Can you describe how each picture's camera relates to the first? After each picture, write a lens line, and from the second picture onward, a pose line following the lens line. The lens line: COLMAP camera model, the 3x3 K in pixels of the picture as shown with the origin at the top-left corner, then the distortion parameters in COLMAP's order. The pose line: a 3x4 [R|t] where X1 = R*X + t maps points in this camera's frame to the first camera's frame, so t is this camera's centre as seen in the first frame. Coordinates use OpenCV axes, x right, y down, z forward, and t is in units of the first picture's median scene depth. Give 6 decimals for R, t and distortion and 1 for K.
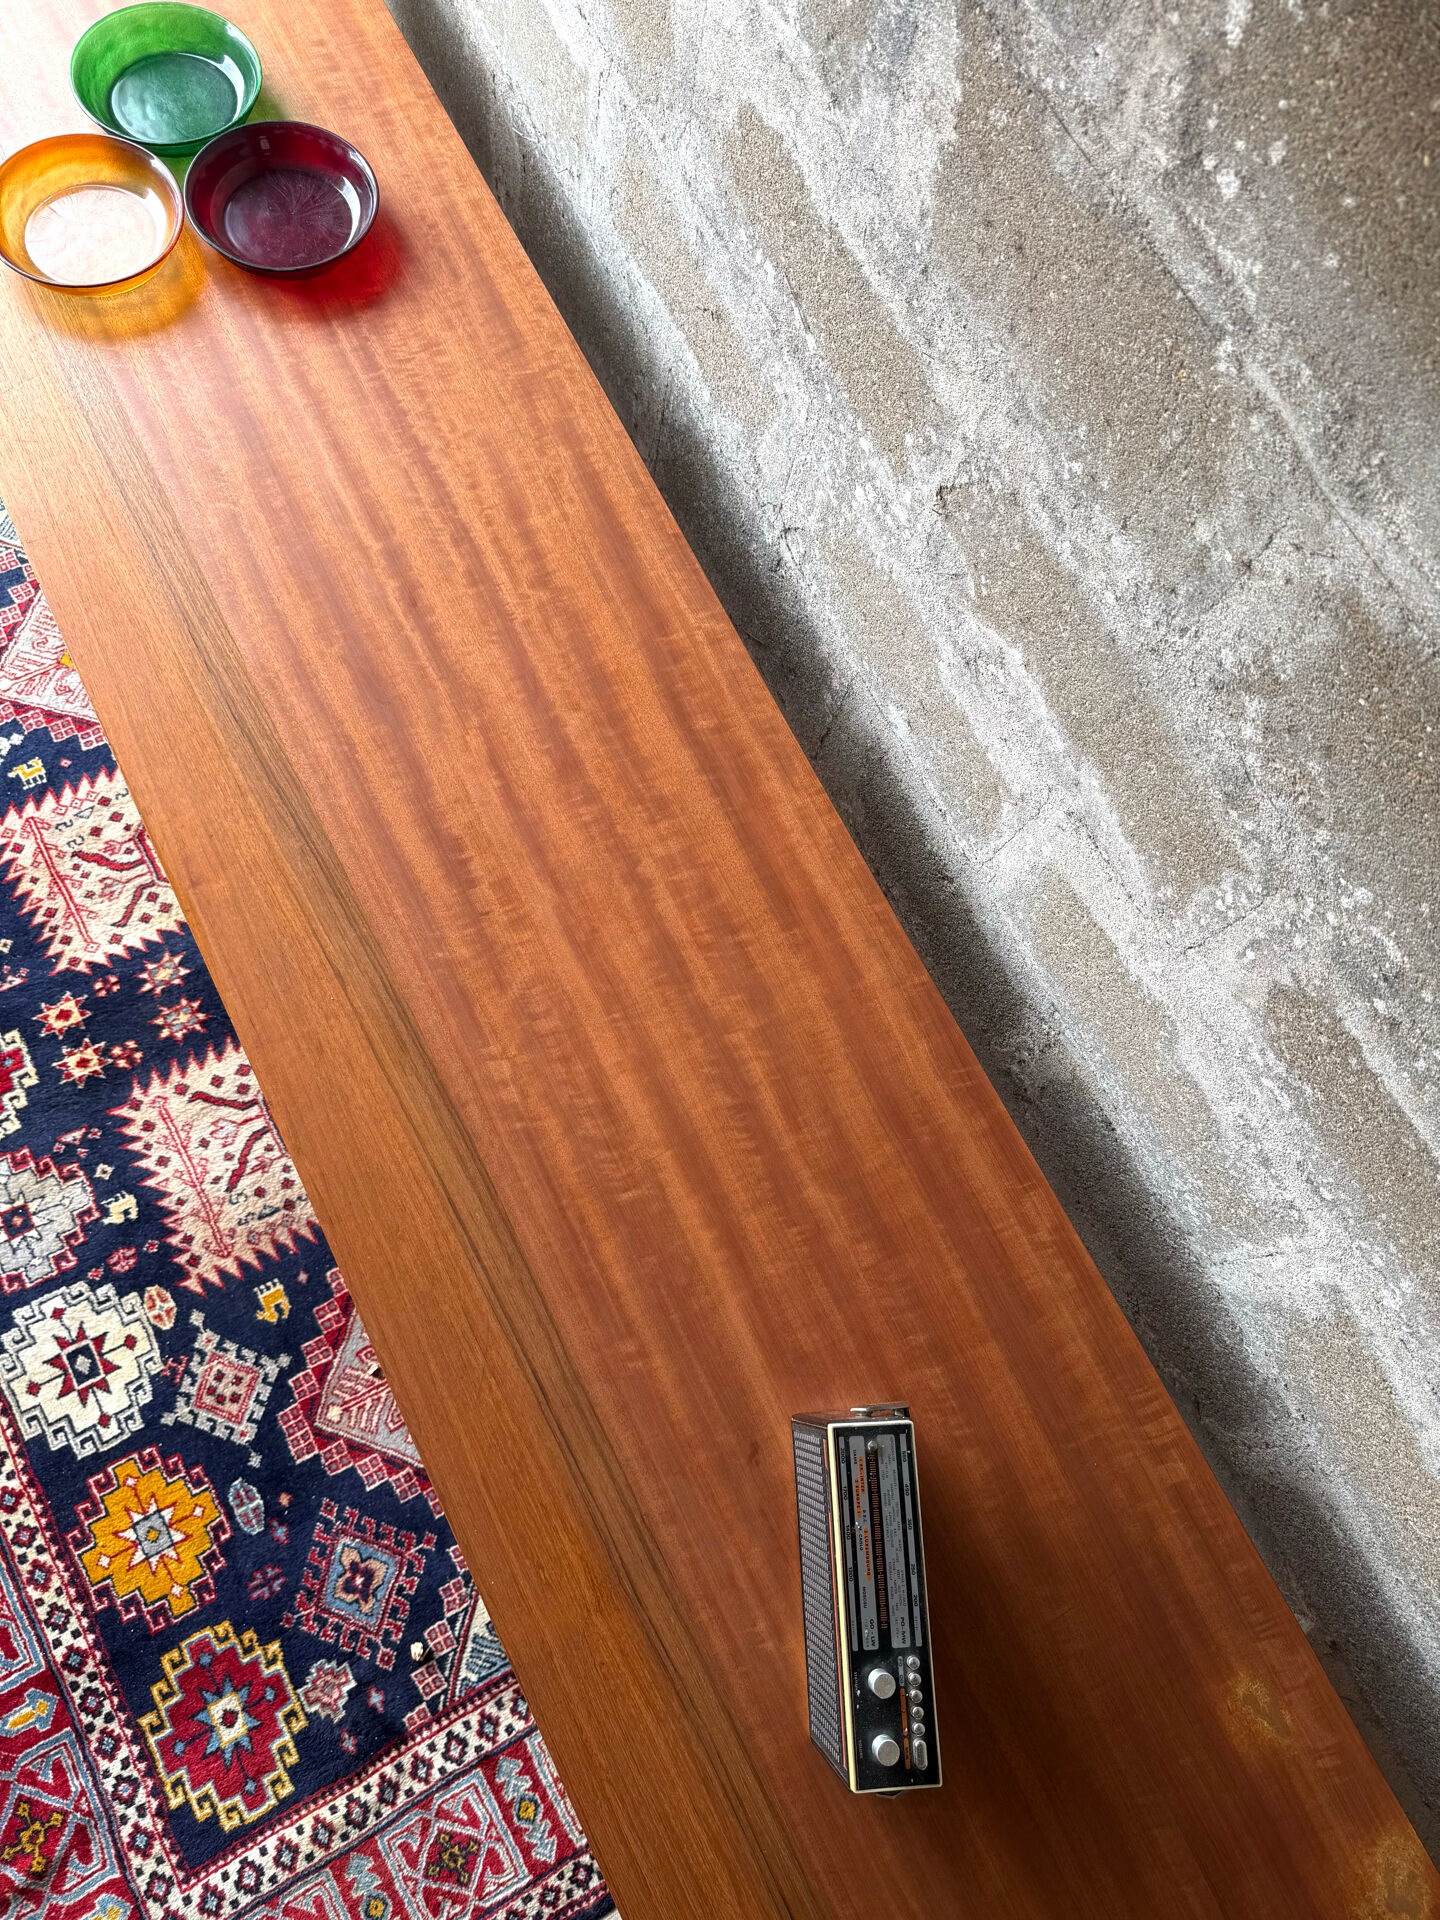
lens RADIAL K [[1369.8, 0, 716.3], [0, 1369.8, 964.4], [0, 0, 1]] dist [0.004468, -0.011595]
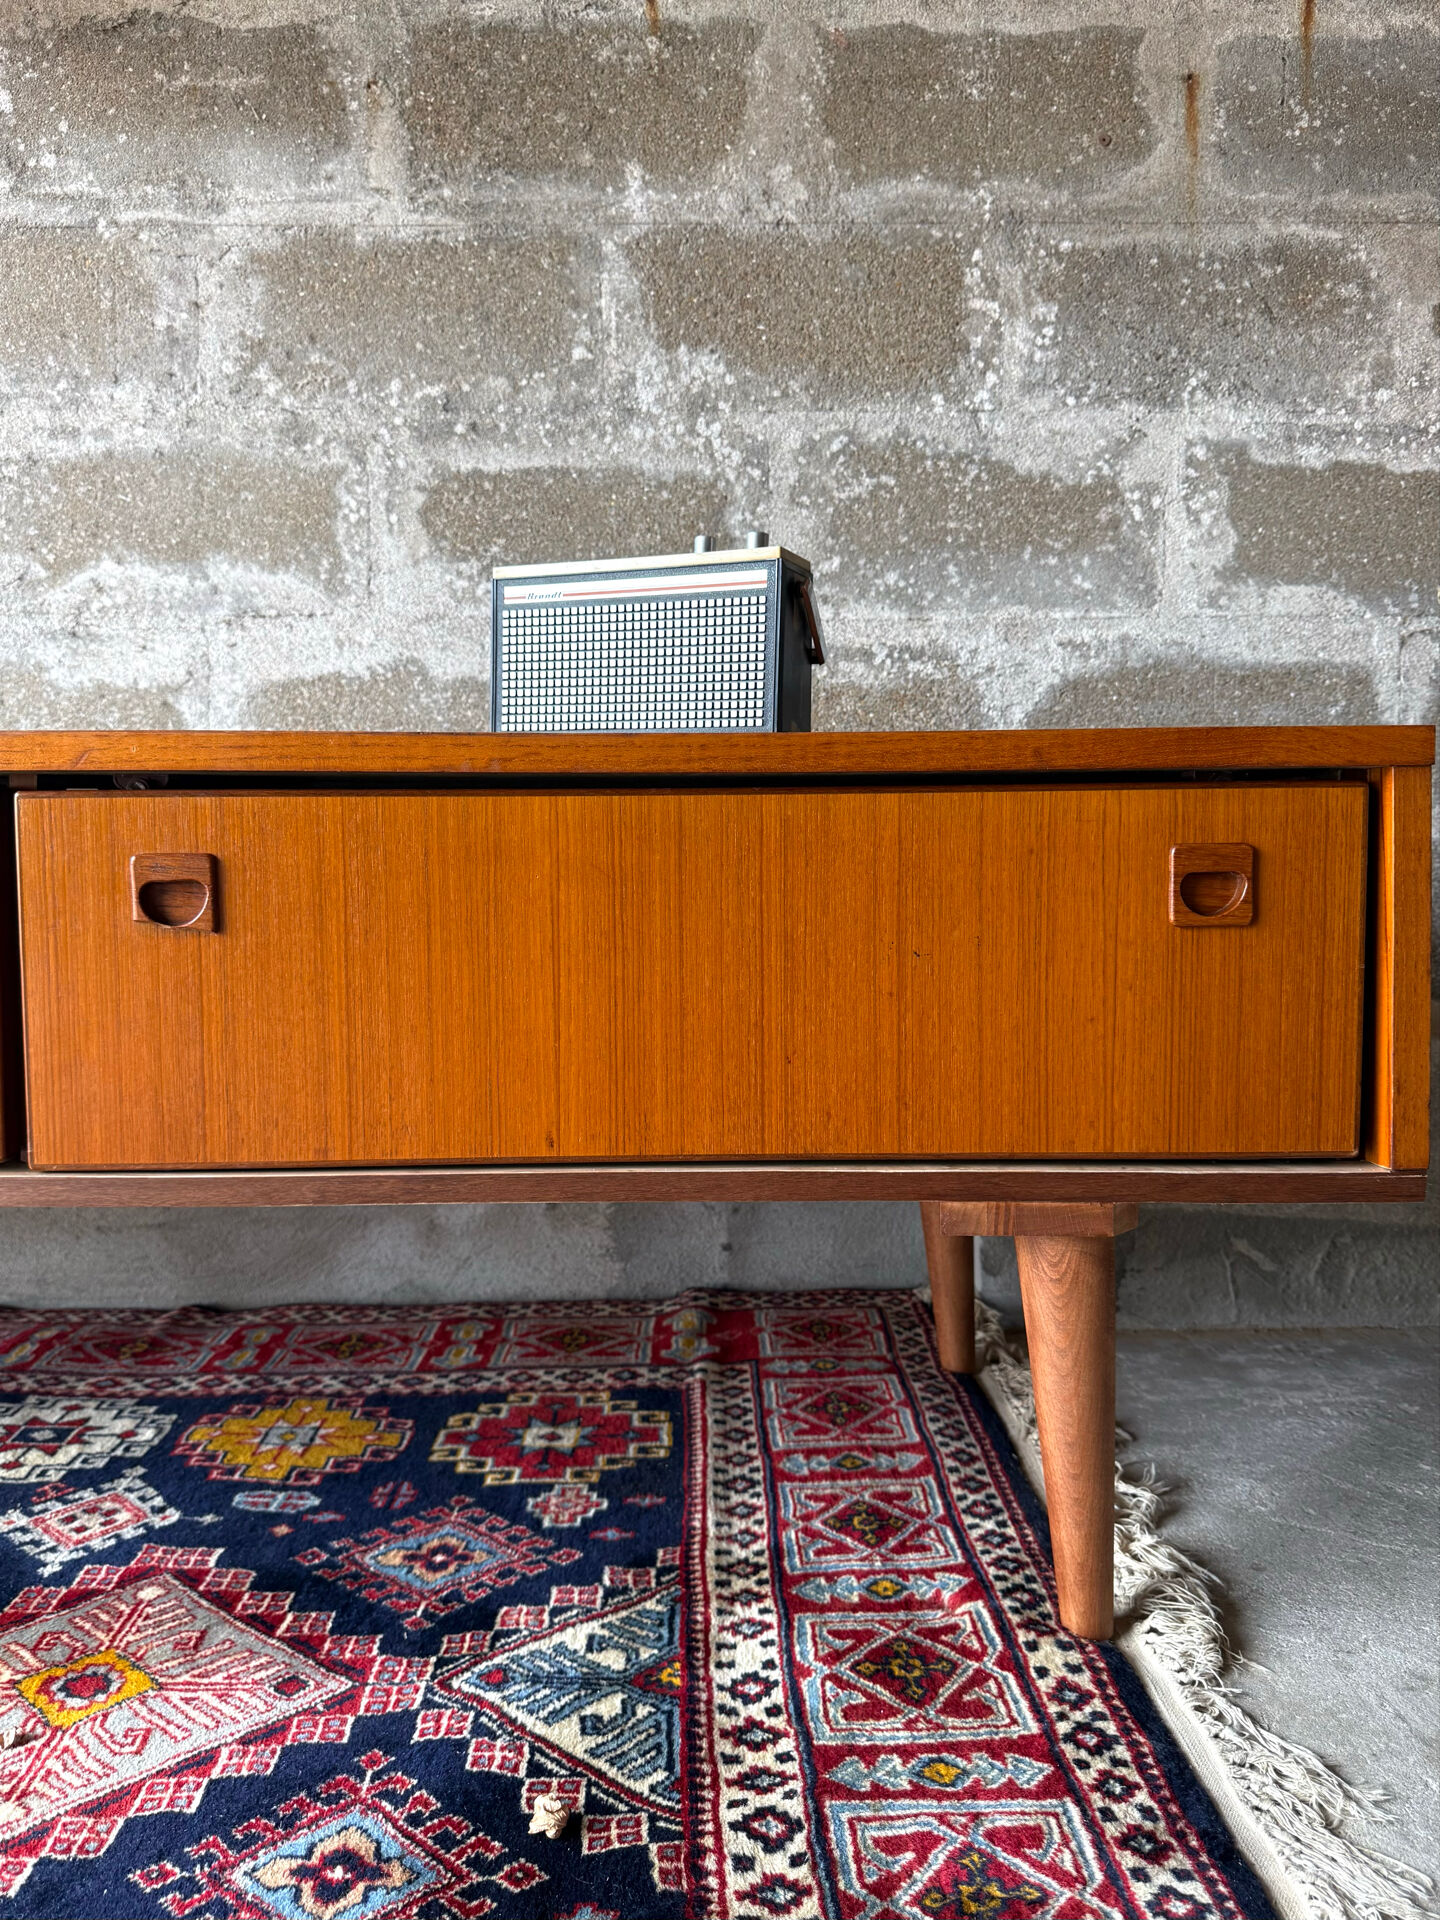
lens RADIAL K [[1428.6, 0, 691.5], [0, 1428.6, 919.5], [0, 0, 1]] dist [-0.000015, -0.011123]
pose [[0.452681, -0.169741, 0.875367, -0.521292], [0.868325, 0.307096, -0.389491, 0.598671], [-0.202709, 0.936419, 0.286407, 0.555691]]
